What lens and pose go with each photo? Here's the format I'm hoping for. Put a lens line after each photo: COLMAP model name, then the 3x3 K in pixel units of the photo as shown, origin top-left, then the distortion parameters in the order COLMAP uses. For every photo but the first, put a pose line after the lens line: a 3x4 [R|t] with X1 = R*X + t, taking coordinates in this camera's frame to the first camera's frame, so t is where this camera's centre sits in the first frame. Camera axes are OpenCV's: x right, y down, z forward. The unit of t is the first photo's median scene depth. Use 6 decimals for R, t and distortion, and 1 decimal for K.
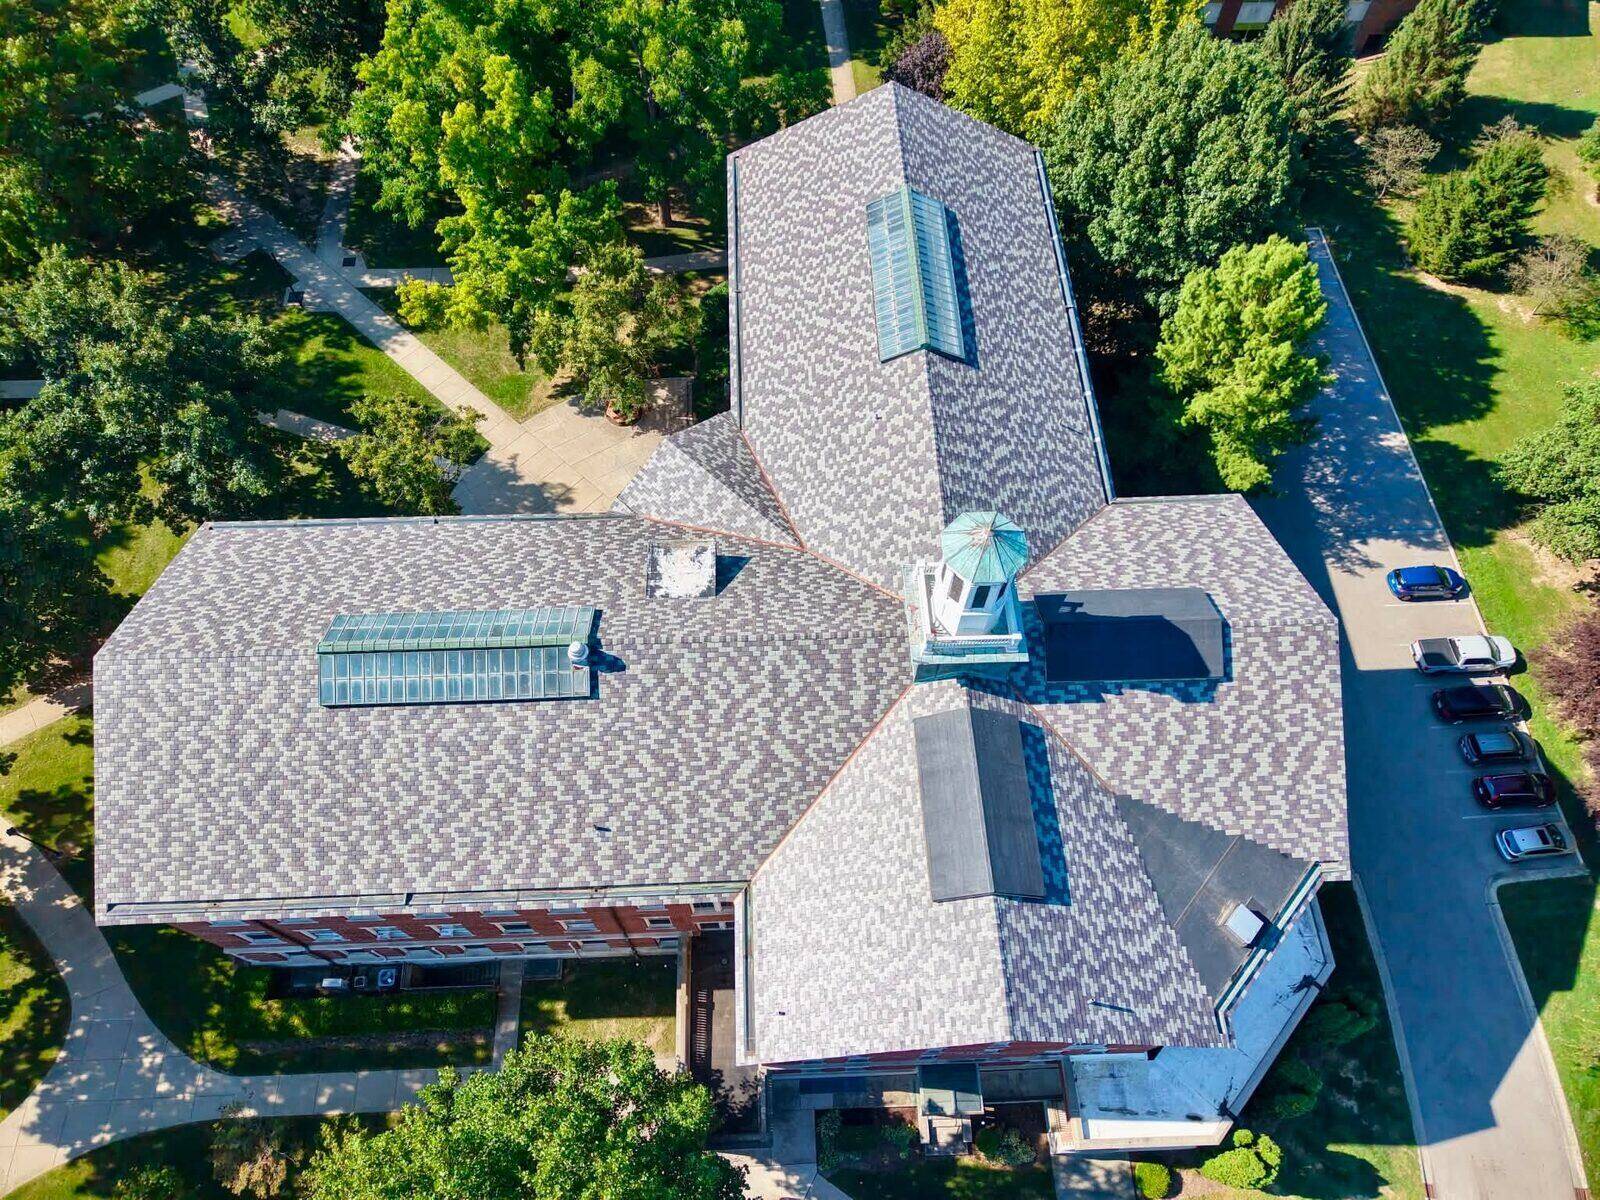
lens RADIAL K [[1066.7, 0, 795.0], [0, 1066.7, 601.8], [0, 0, 1]] dist [0.061606, -0.080429]
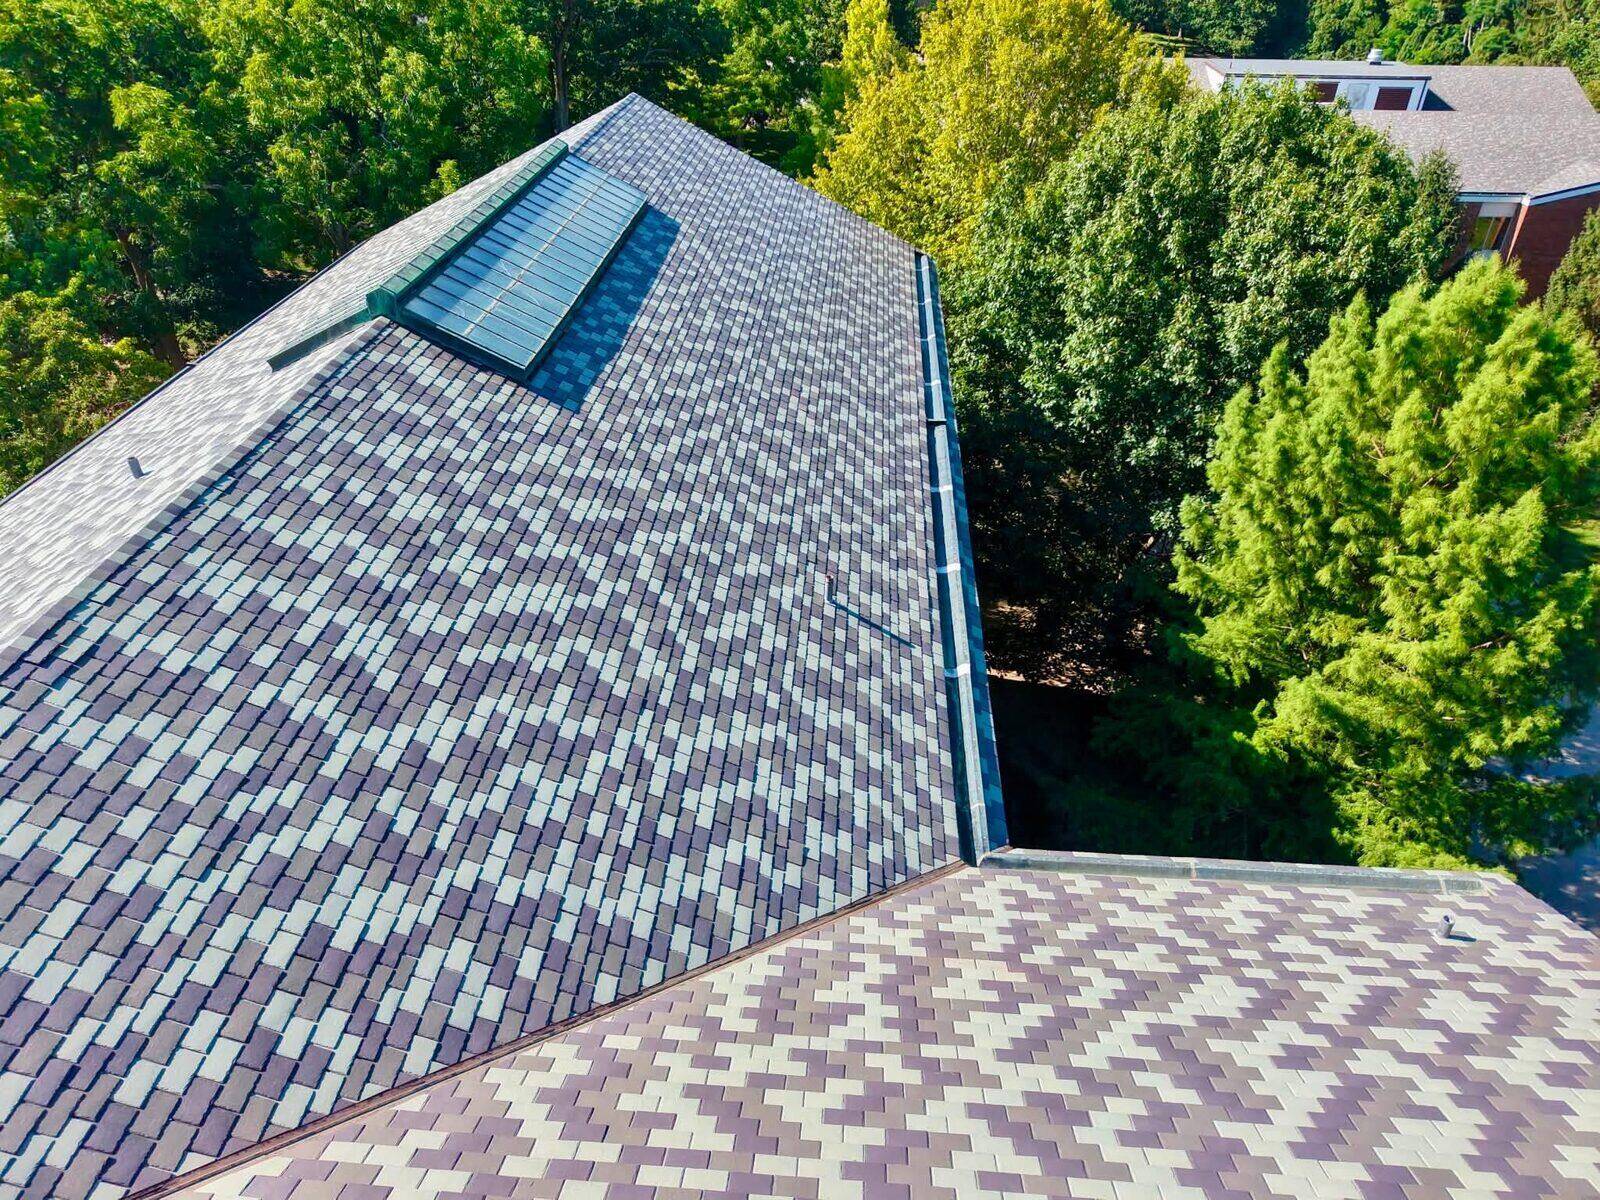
lens RADIAL K [[1066.7, 0, 795.0], [0, 1066.7, 601.8], [0, 0, 1]] dist [0.061606, -0.080429]
pose [[0.994225, 0.062009, -0.087589, 0.242186], [-0.094969, 0.888467, -0.449006, -0.025042], [0.049977, 0.454732, 0.889225, 0.668695]]
